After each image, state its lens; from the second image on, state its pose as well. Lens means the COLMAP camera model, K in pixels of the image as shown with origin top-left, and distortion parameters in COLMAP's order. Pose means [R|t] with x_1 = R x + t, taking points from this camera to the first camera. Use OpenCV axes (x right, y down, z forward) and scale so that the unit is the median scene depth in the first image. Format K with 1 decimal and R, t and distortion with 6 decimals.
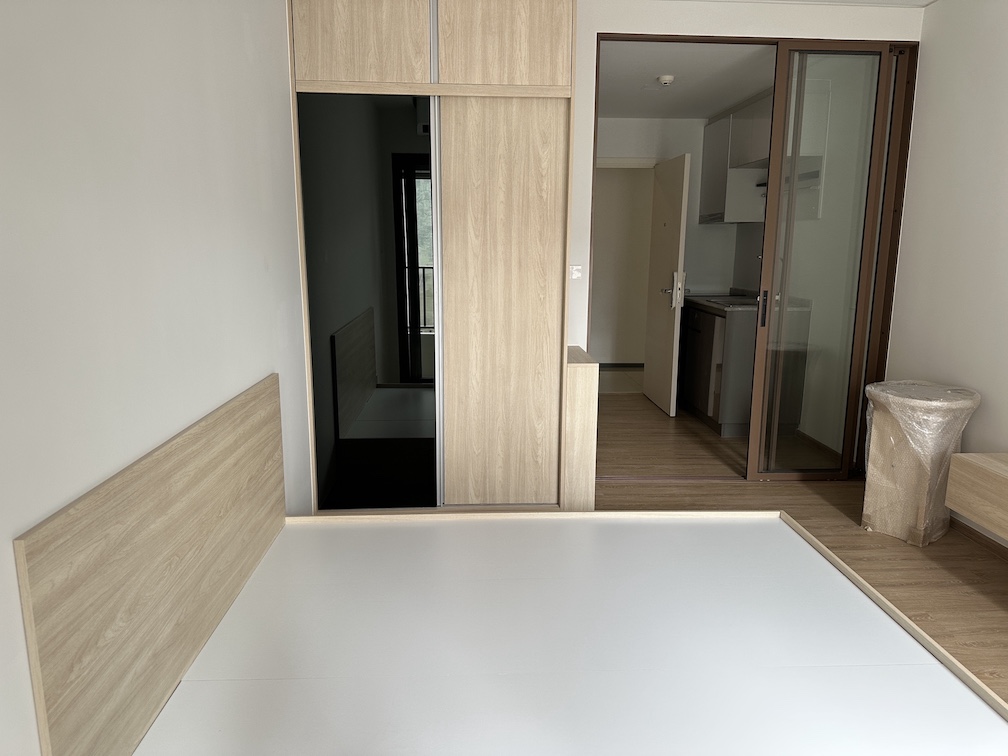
lens RADIAL K [[742.8, 0, 516.6], [0, 742.8, 386.0], [0, 0, 1]] dist [0.223467, -0.375039]
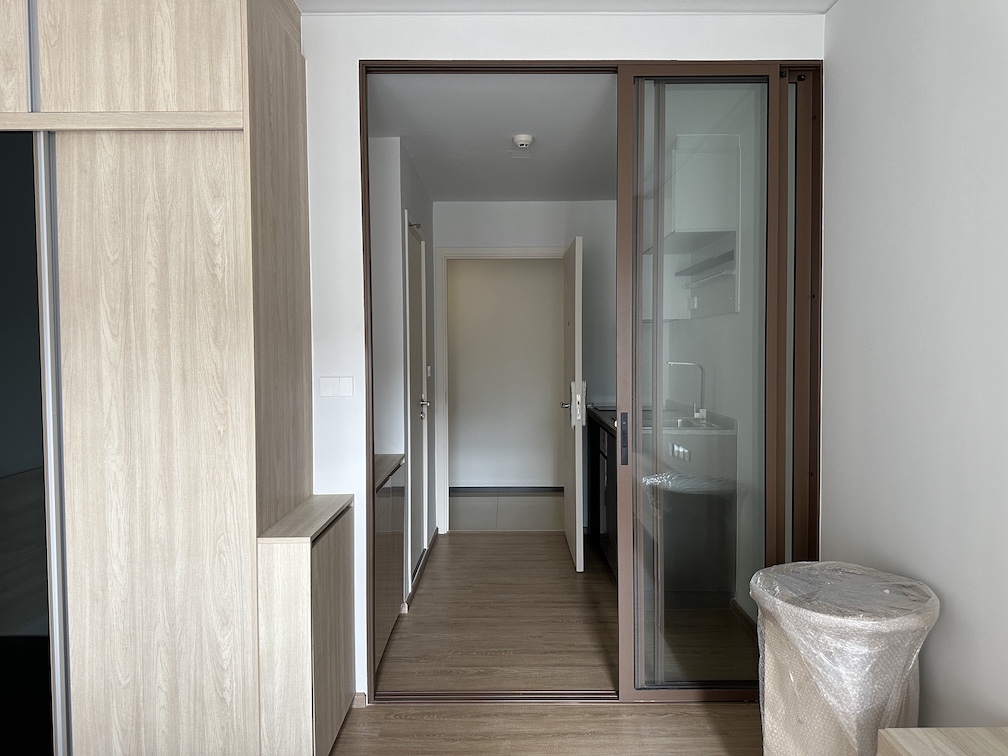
lens RADIAL K [[750.8, 0, 504.0], [0, 750.8, 378.0], [0, 0, 1]] dist [0.080374, -0.067961]
pose [[0.997522, -0.009609, -0.069692, 0.319154], [-0.000636, 0.989355, -0.145523, -0.070188], [0.070349, 0.145206, 0.986897, 0.385827]]
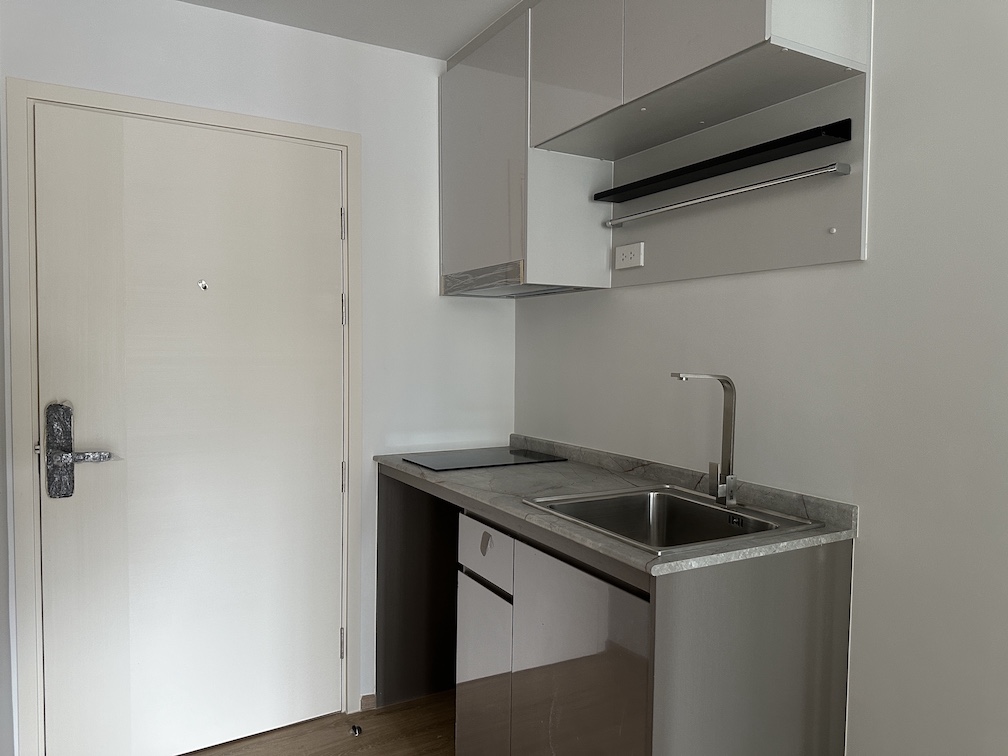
lens RADIAL K [[750.1, 0, 519.5], [0, 750.1, 376.8], [0, 0, 1]] dist [0.137538, -0.125934]
pose [[0.897833, -0.018079, 0.439965, 0.172836], [0.081182, 0.988825, -0.125034, -0.205720], [-0.432788, 0.147977, 0.889268, 1.135571]]
